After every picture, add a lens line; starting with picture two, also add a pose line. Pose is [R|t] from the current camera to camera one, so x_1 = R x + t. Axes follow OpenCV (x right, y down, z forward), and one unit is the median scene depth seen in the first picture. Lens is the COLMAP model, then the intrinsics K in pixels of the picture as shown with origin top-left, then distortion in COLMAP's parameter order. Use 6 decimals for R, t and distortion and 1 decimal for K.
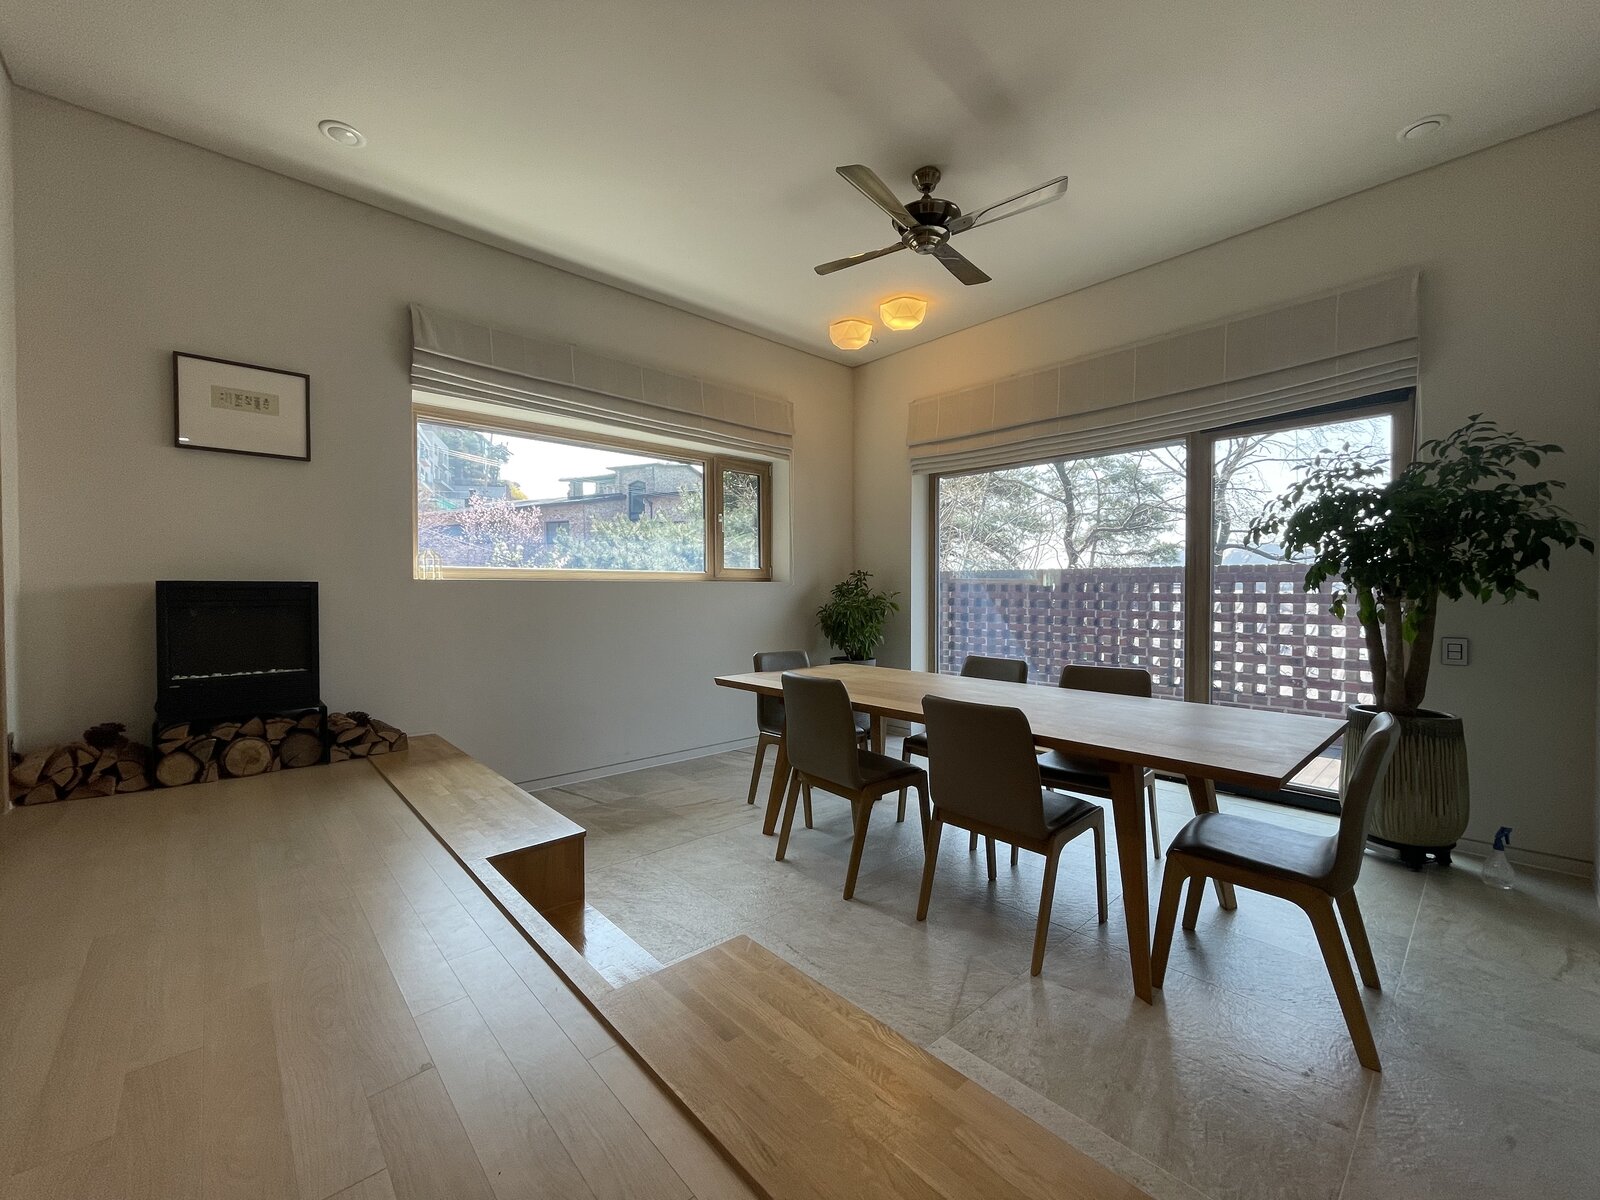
lens RADIAL K [[642.3, 0, 811.0], [0, 642.3, 606.5], [0, 0, 1]] dist [-0.005058, 0.000771]
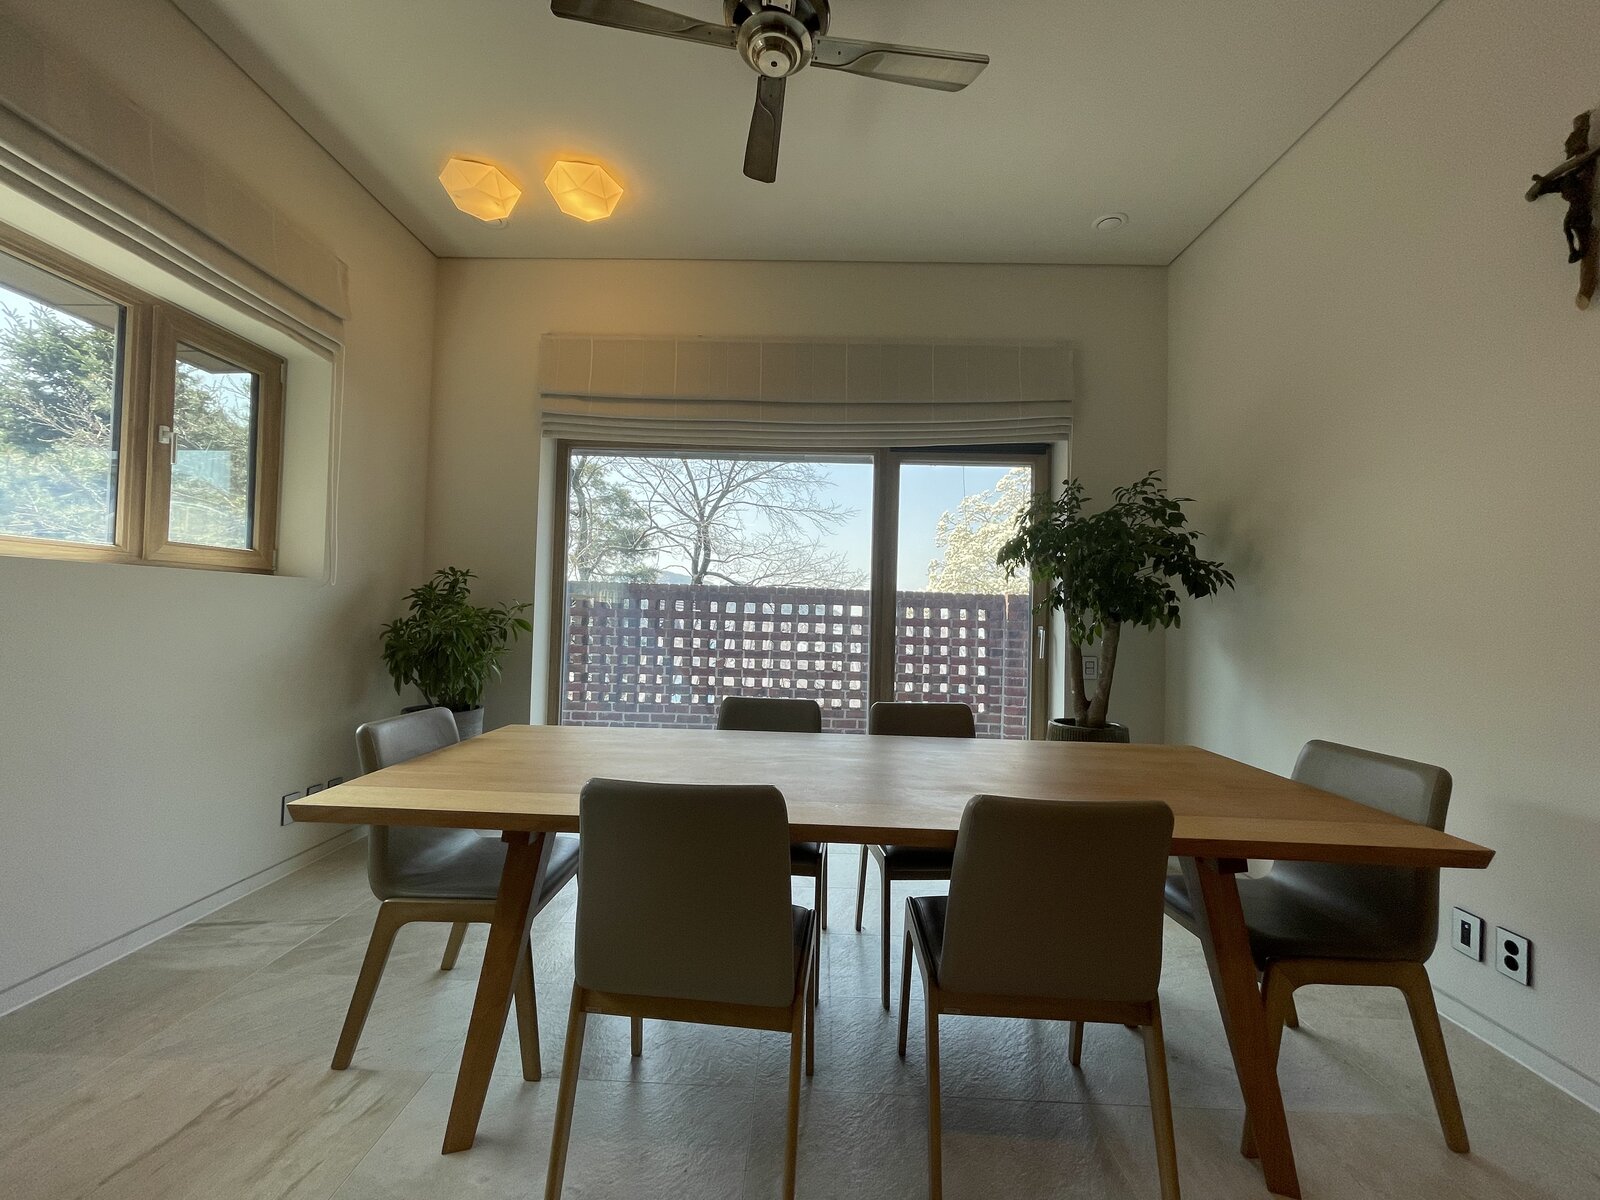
lens RADIAL K [[642.3, 0, 808.2], [0, 642.3, 604.0], [0, 0, 1]] dist [-0.005058, 0.000771]
pose [[0.701862, 0.035407, 0.711432, -0.139561], [-0.012730, 0.999228, -0.037172, -0.000348], [-0.712199, 0.017033, 0.701771, 0.329402]]
